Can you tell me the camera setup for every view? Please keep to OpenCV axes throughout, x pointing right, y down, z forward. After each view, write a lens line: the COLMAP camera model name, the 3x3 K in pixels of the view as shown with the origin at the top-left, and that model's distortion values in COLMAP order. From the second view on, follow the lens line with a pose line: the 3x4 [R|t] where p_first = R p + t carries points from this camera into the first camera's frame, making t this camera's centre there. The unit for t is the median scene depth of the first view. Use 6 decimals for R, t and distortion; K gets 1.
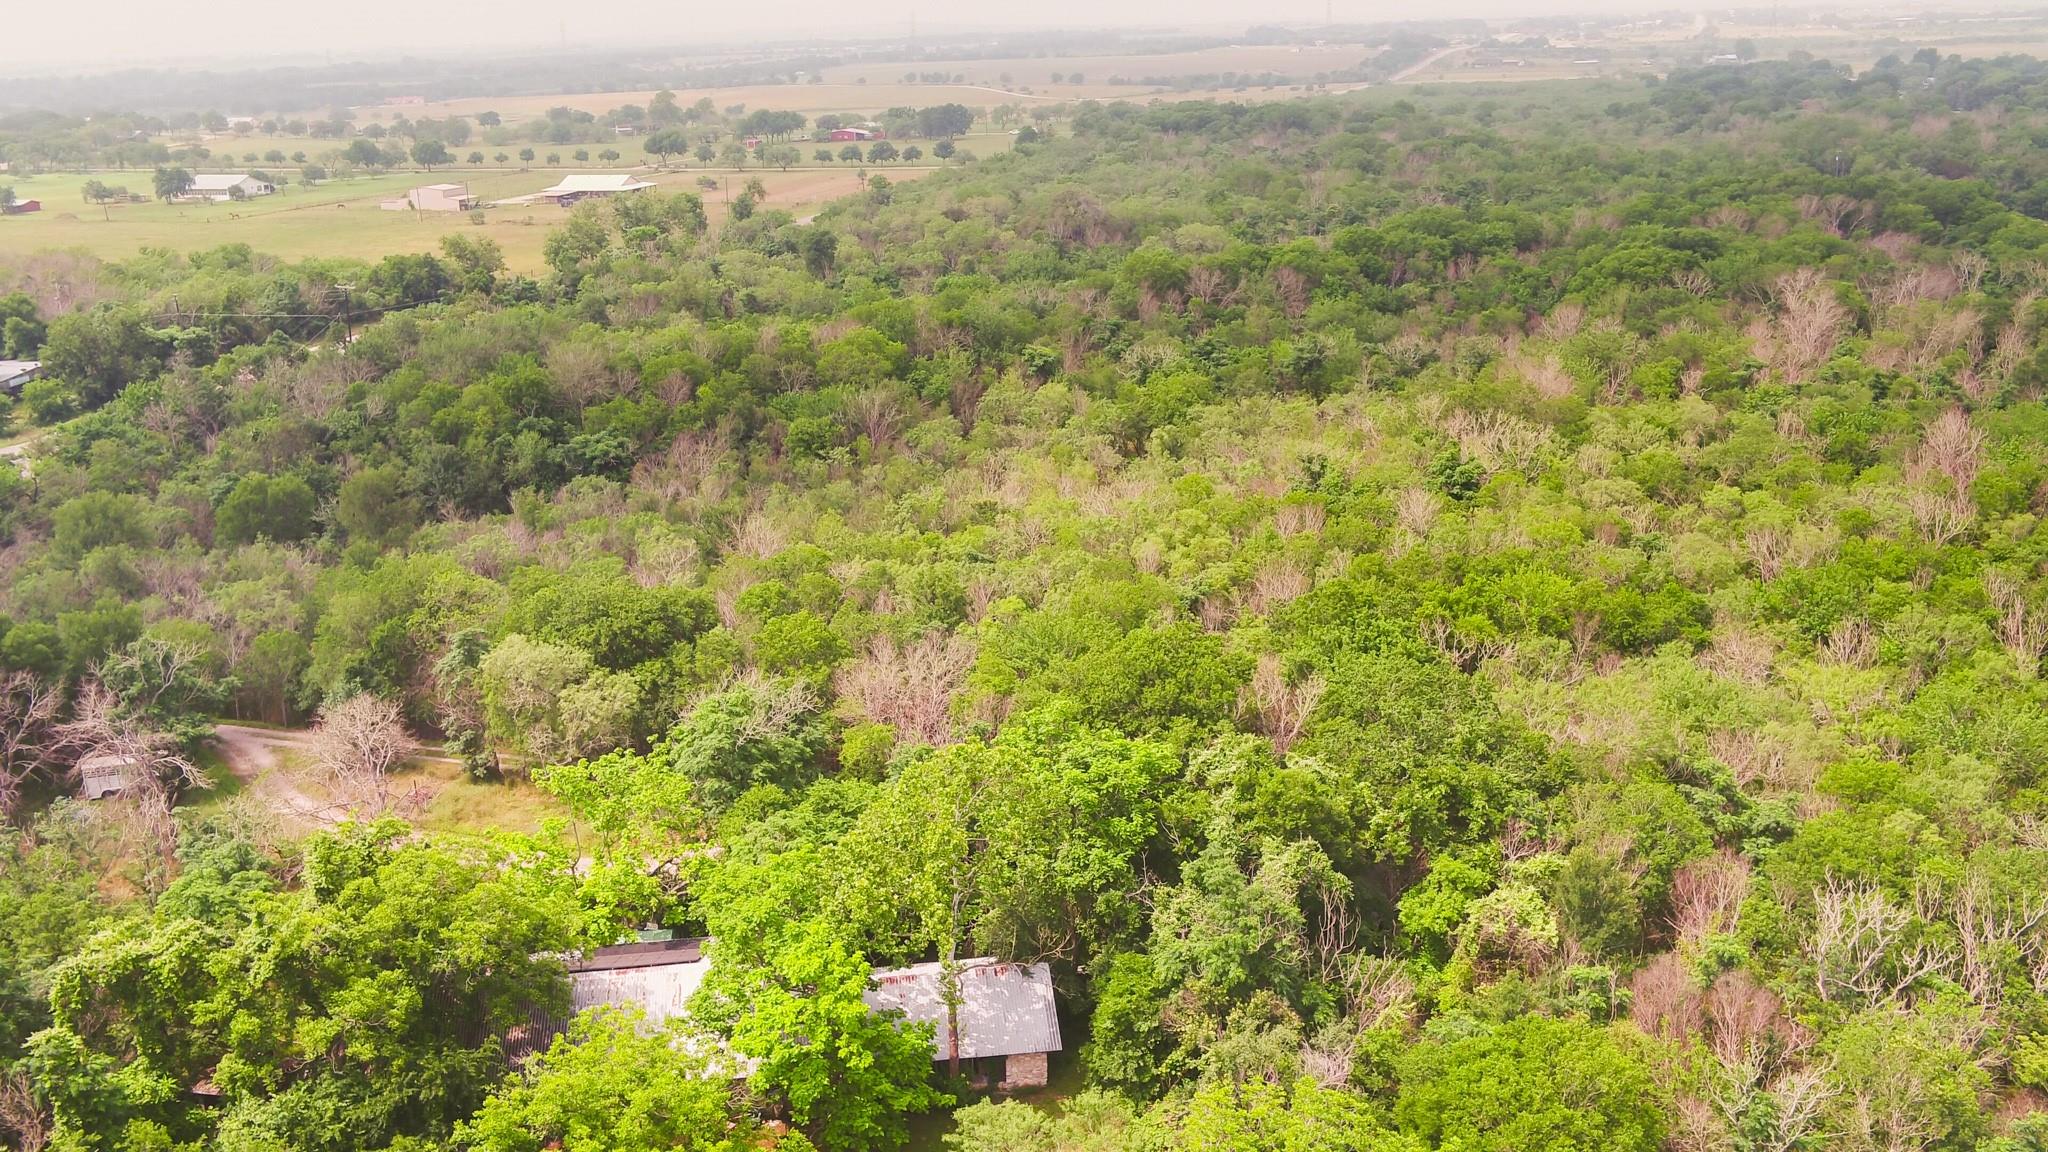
lens RADIAL K [[1753.5, 0, 1026.6], [0, 1753.5, 568.5], [0, 0, 1]] dist [-0.008106, 0.004226]
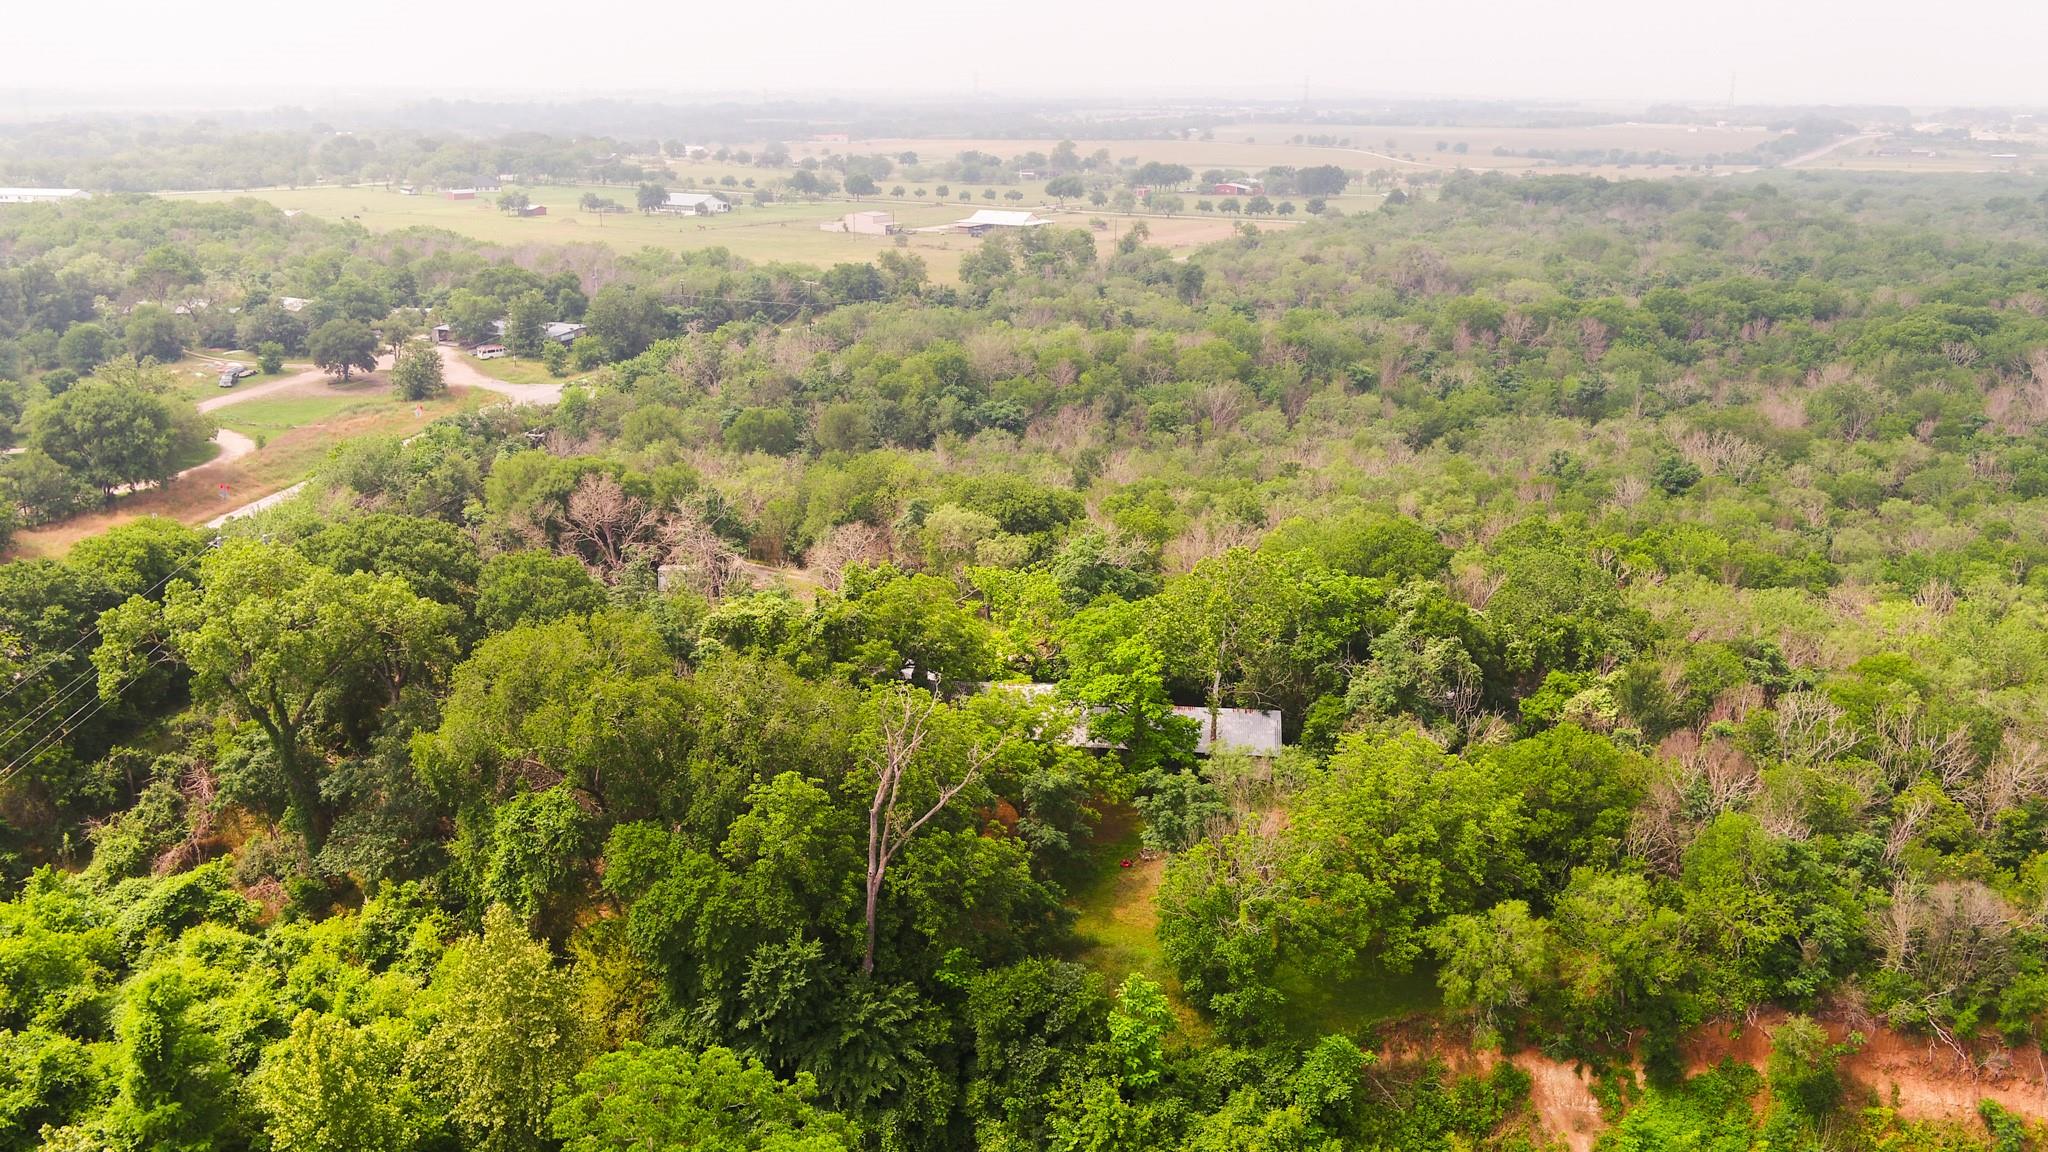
lens RADIAL K [[1753.5, 0, 1026.6], [0, 1753.5, 568.5], [0, 0, 1]] dist [-0.008106, 0.004226]
pose [[0.975675, 0.094736, -0.197694, 0.030303], [-0.100793, 0.994690, -0.020777, 0.054021], [0.194676, 0.040198, 0.980044, -0.195076]]
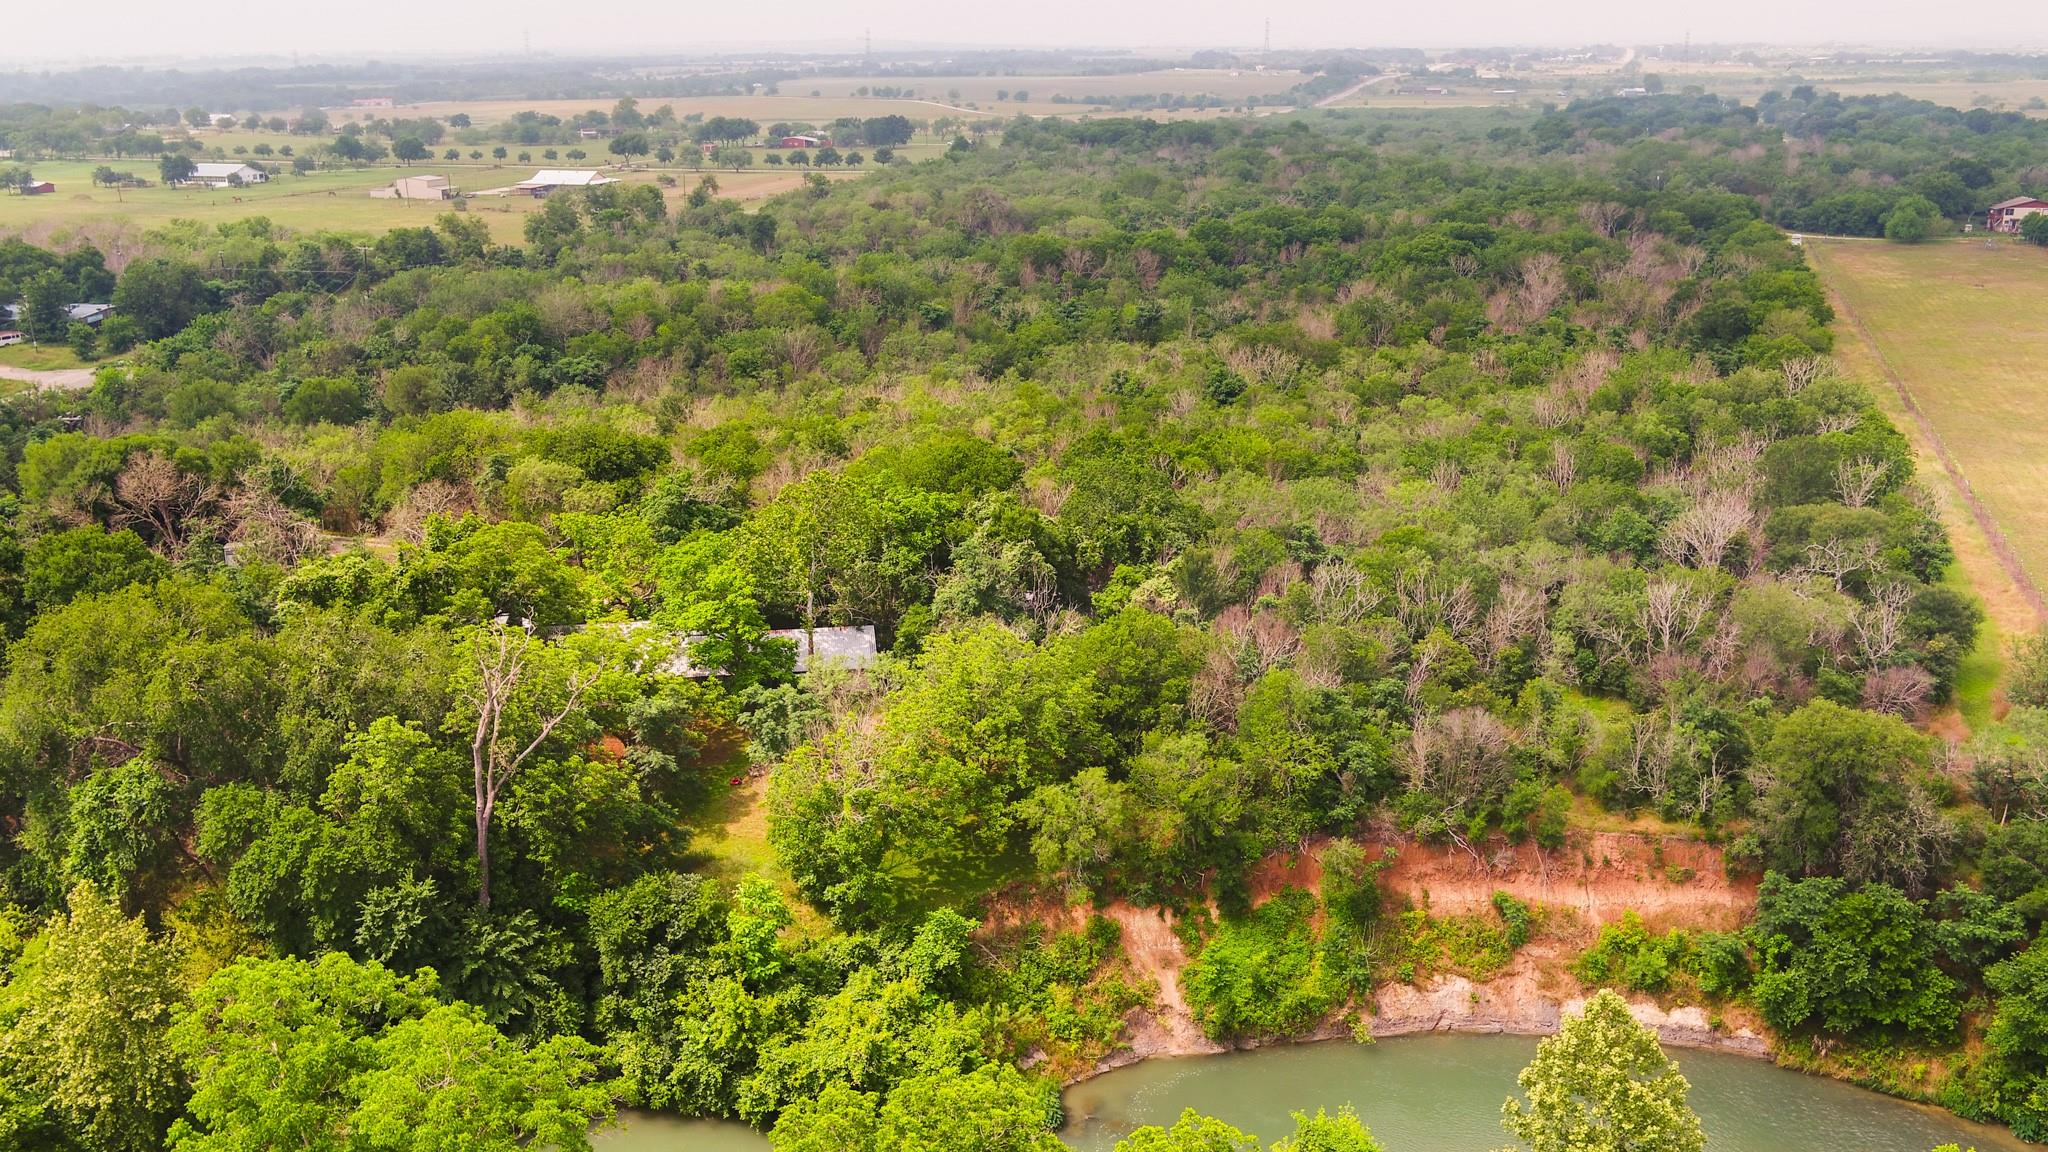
lens RADIAL K [[1753.5, 0, 1026.6], [0, 1753.5, 568.5], [0, 0, 1]] dist [-0.008106, 0.004226]
pose [[0.999519, 0.015825, 0.026661, 0.038081], [-0.015559, 0.999827, -0.010177, 0.065054], [-0.026818, 0.009757, 0.999593, -0.216604]]
